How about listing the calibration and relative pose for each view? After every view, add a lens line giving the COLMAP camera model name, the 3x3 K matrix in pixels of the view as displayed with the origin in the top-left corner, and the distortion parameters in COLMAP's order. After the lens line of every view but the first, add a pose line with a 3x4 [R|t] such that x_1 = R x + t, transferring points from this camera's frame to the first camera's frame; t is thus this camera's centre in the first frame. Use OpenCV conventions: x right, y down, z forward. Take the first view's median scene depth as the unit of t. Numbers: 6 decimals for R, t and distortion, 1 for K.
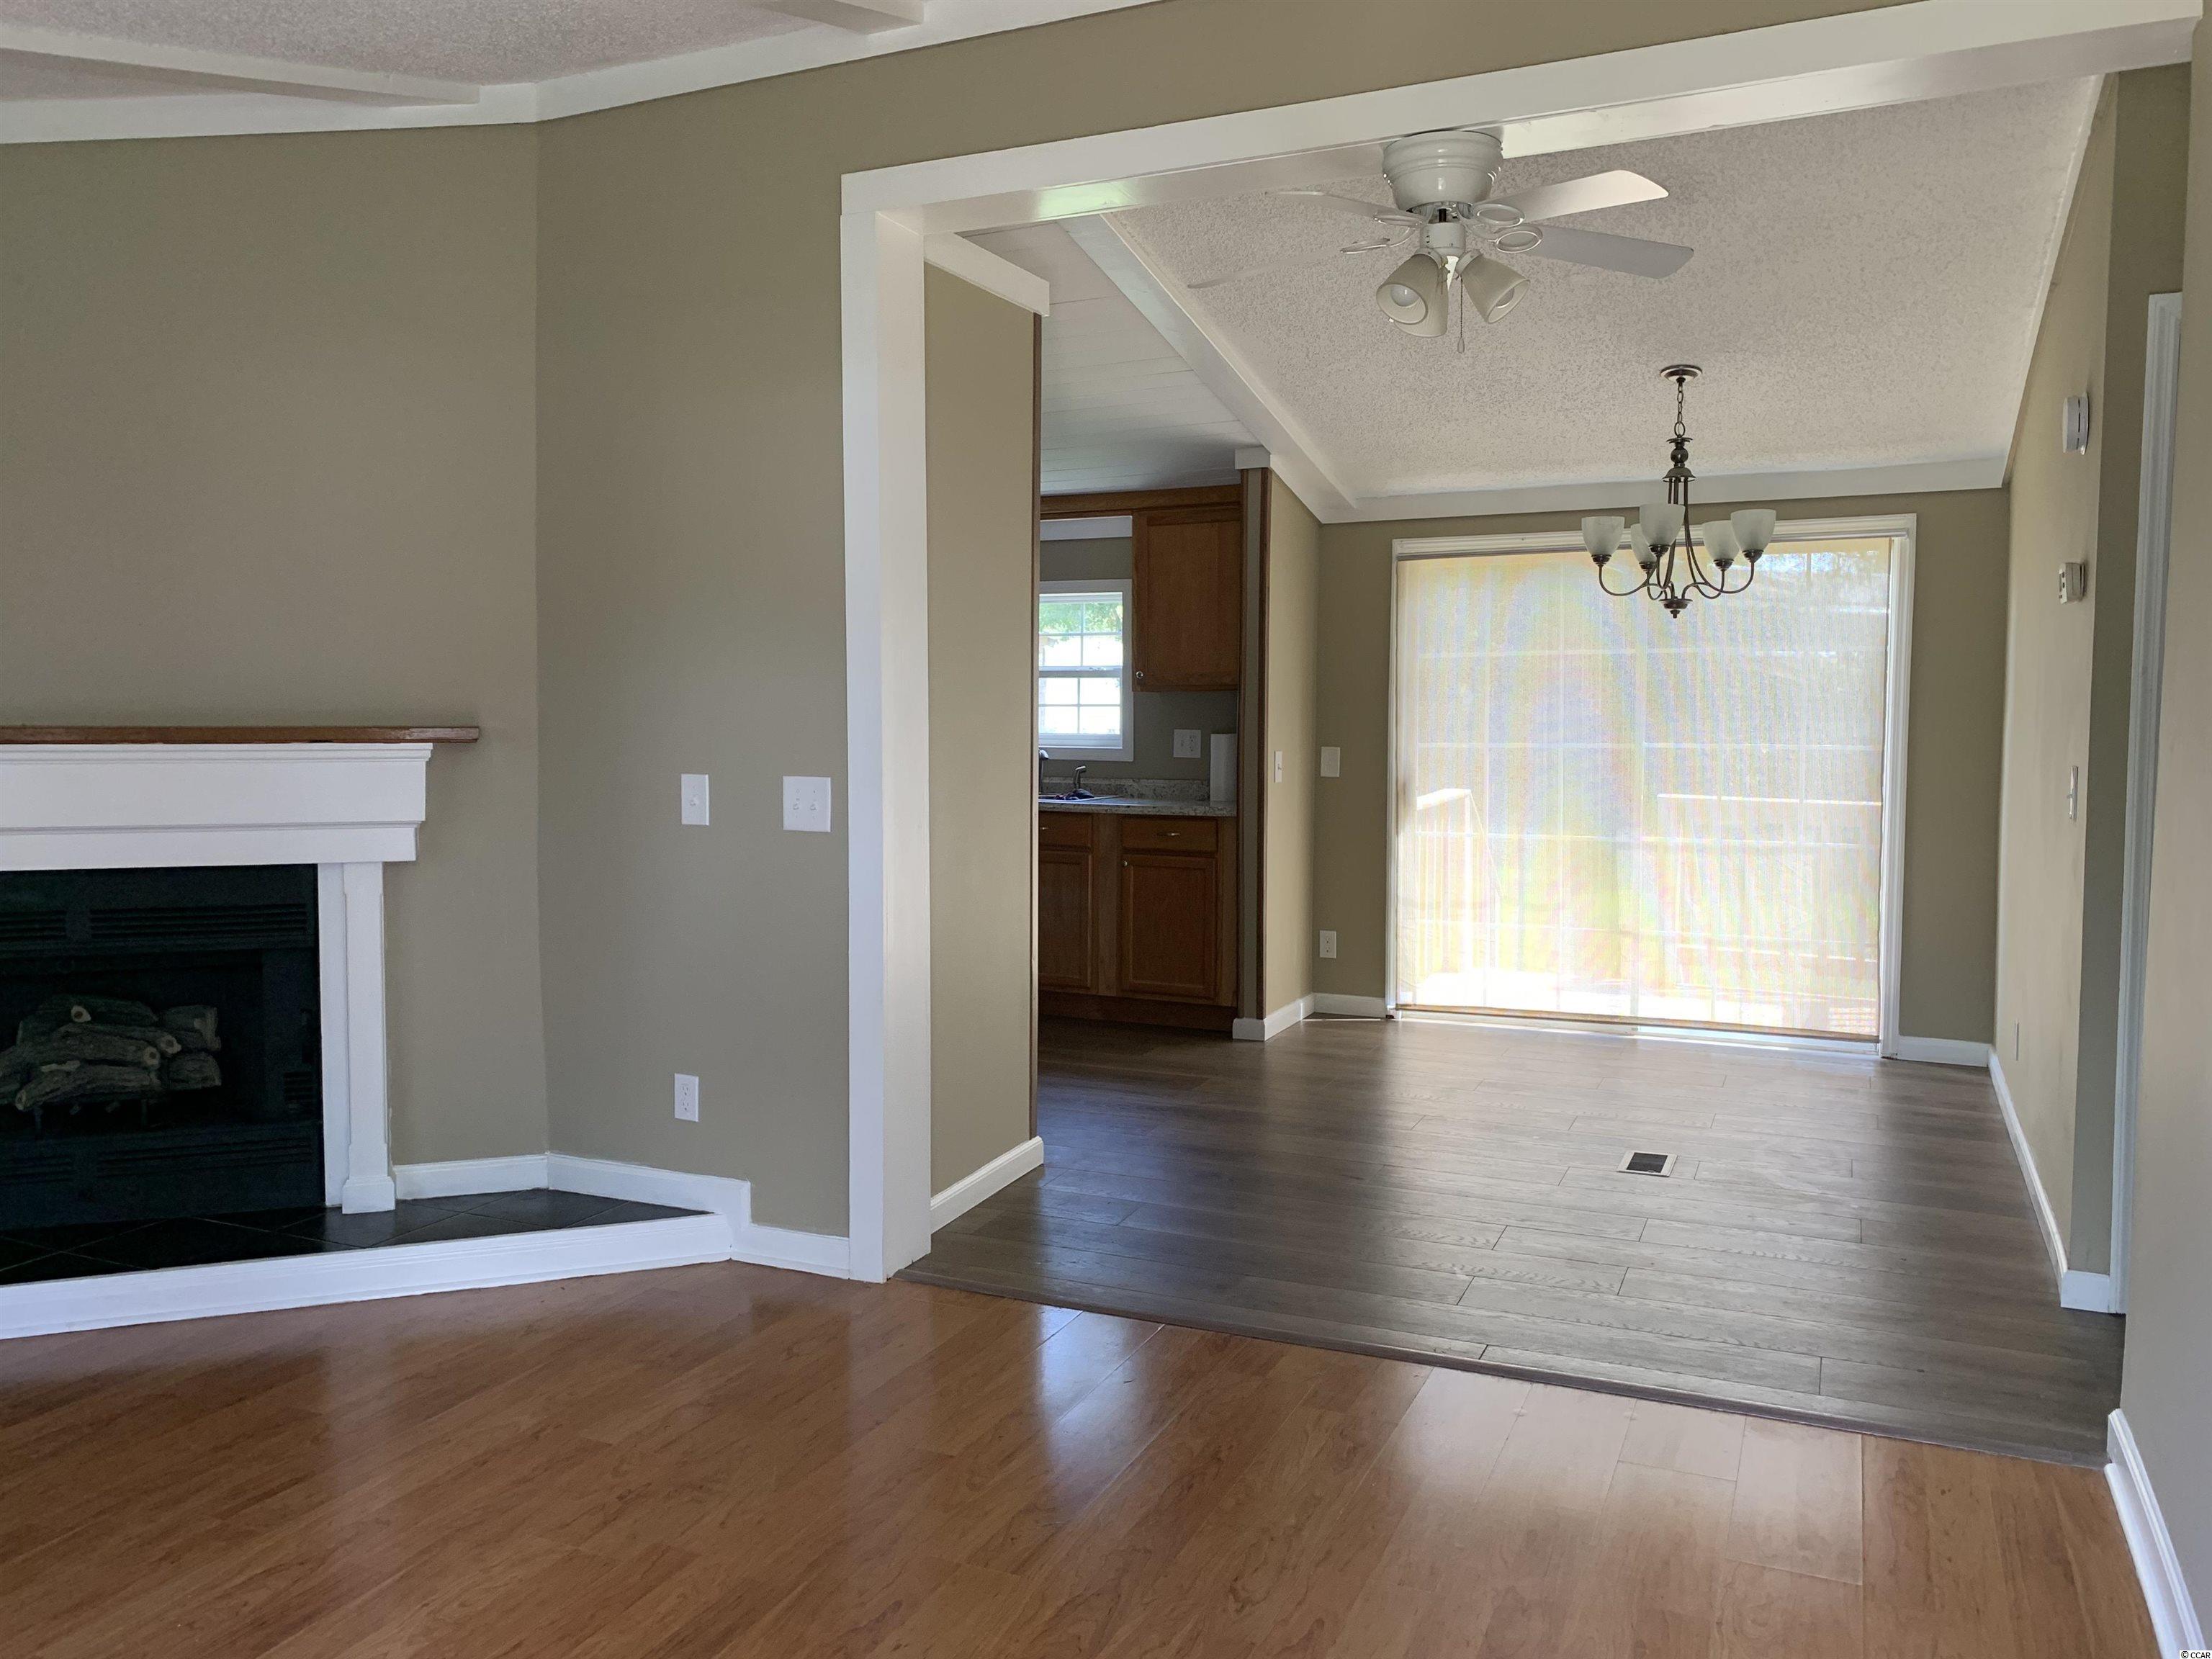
lens RADIAL K [[1677.7, 0, 1048.1], [0, 1677.7, 799.3], [0, 0, 1]] dist [0.077146, -0.117694]
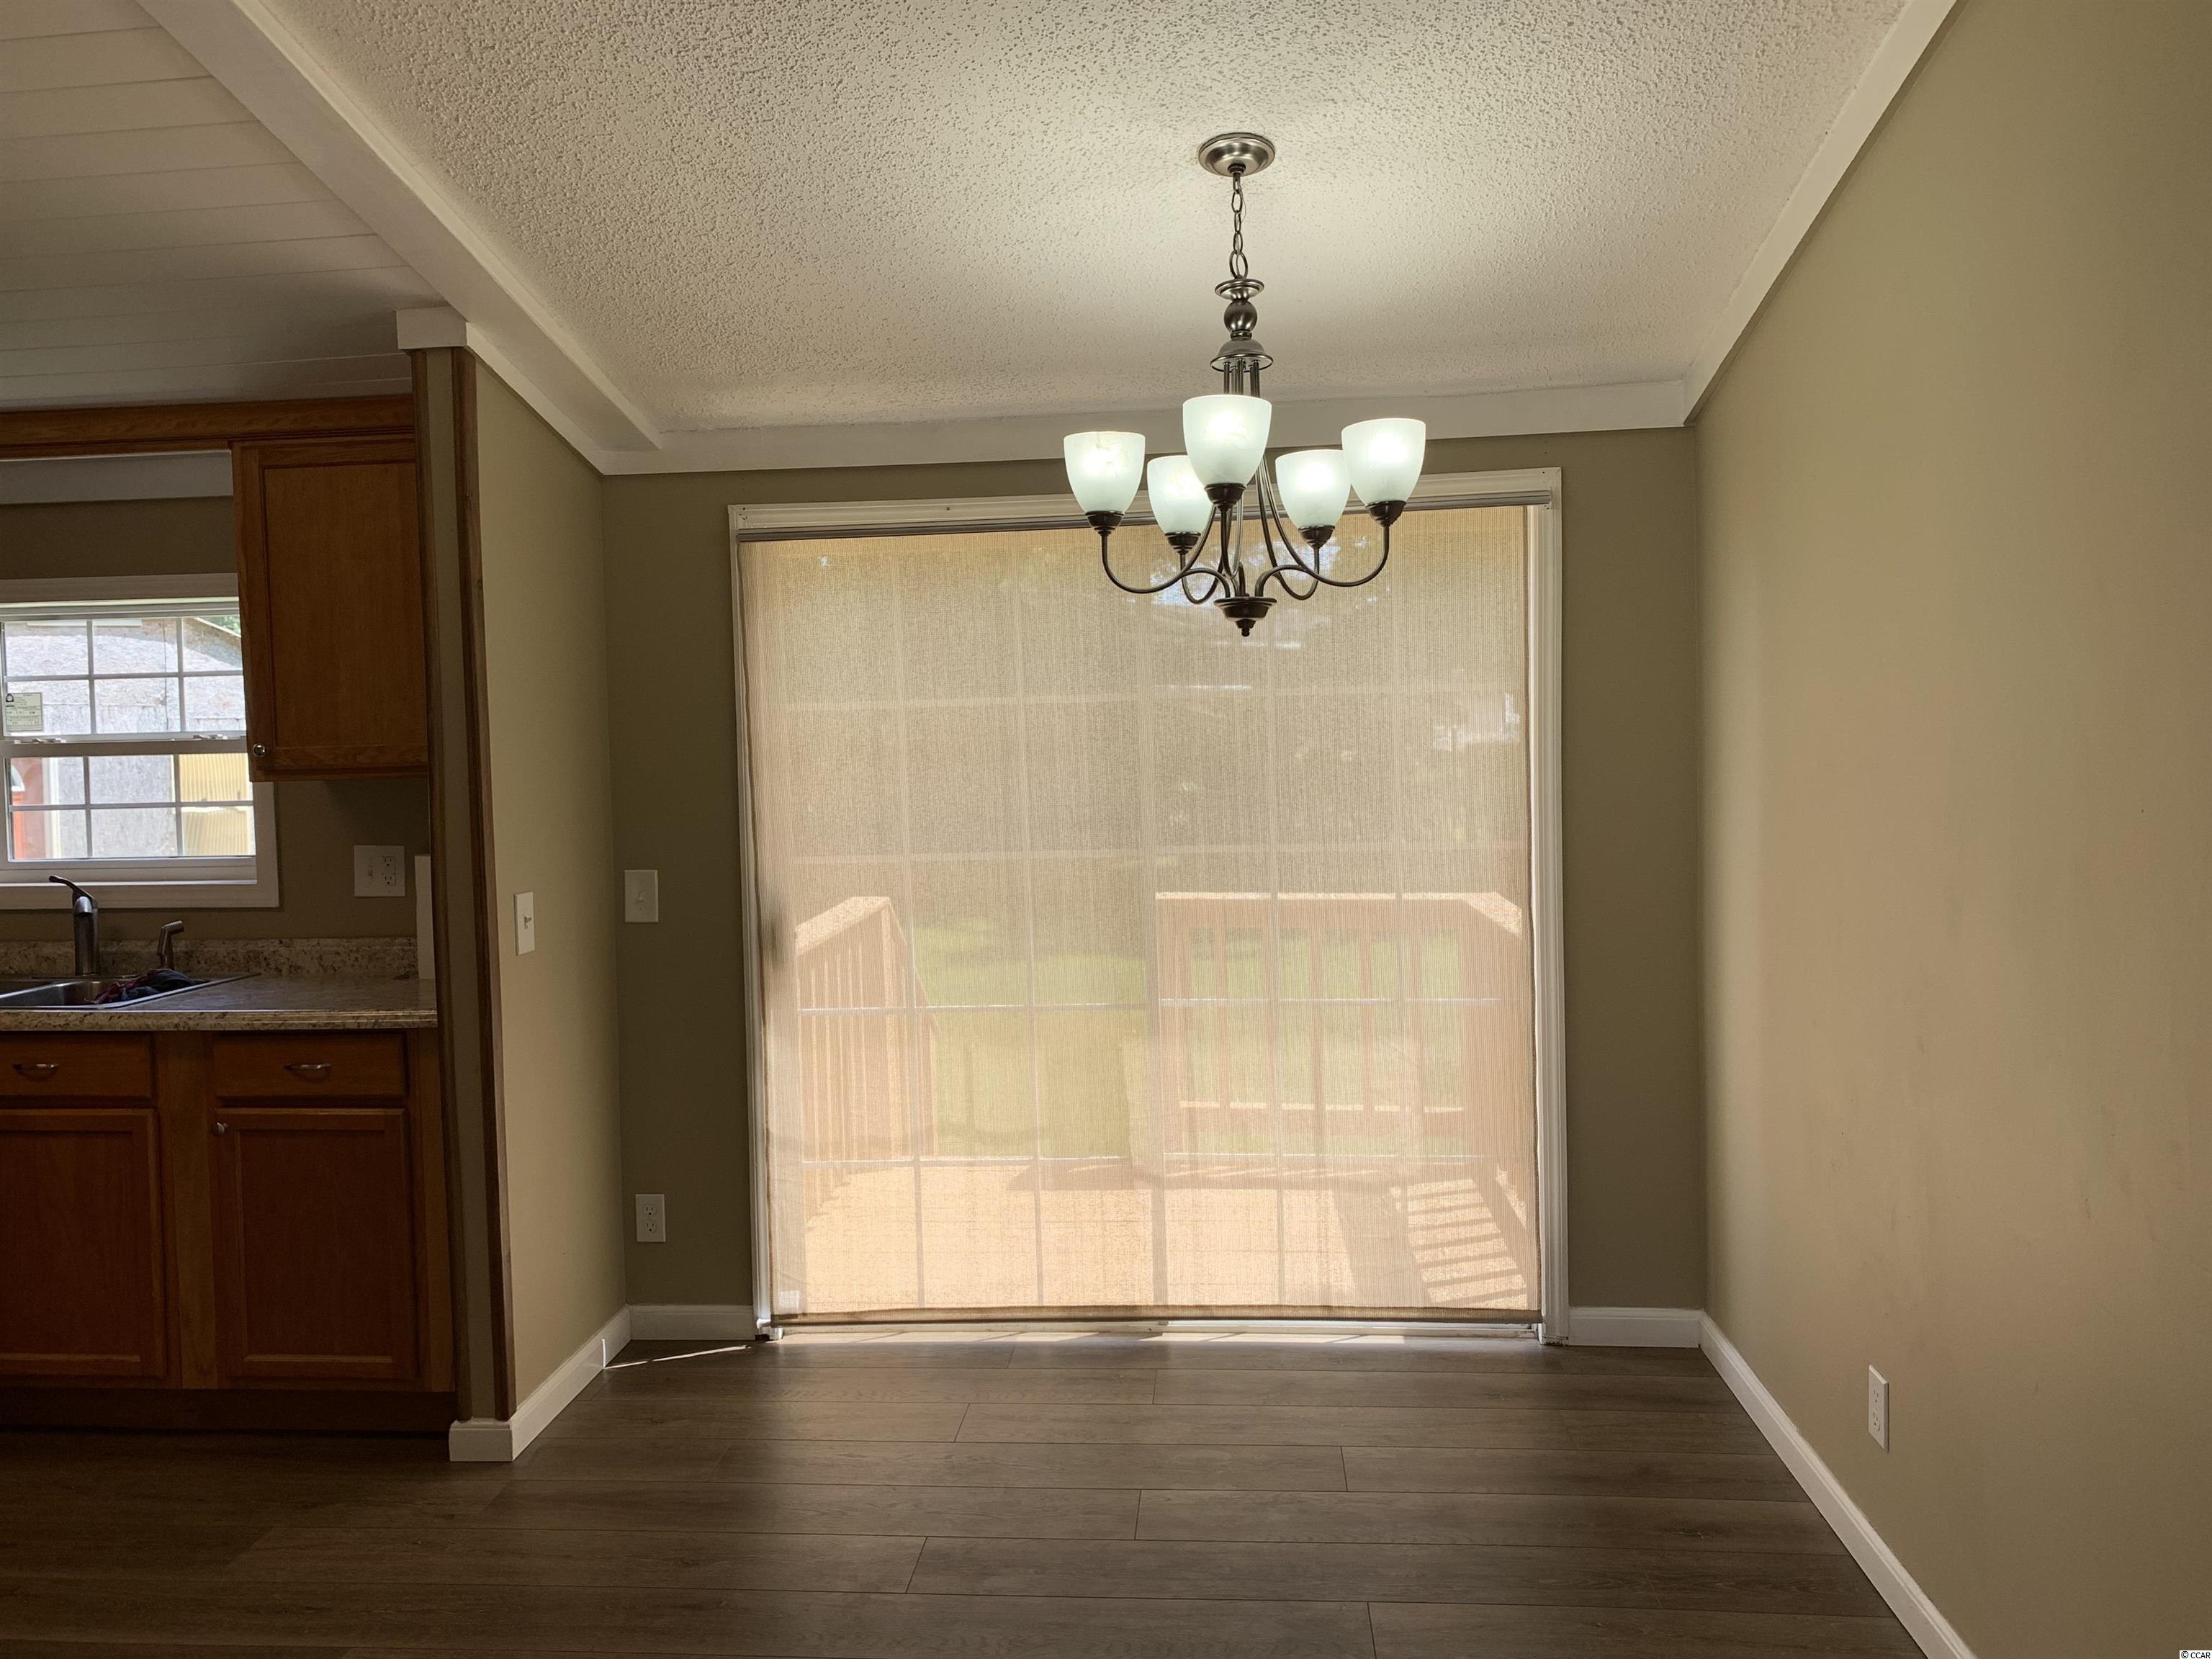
lens RADIAL K [[1666.8, 0, 1092.3], [0, 1666.8, 802.9], [0, 0, 1]] dist [0.038455, -0.036749]
pose [[0.934694, -0.040783, 0.353105, 0.119989], [0.046375, 0.998897, -0.007386, -0.045034], [-0.352414, 0.023279, 0.935554, 0.445998]]
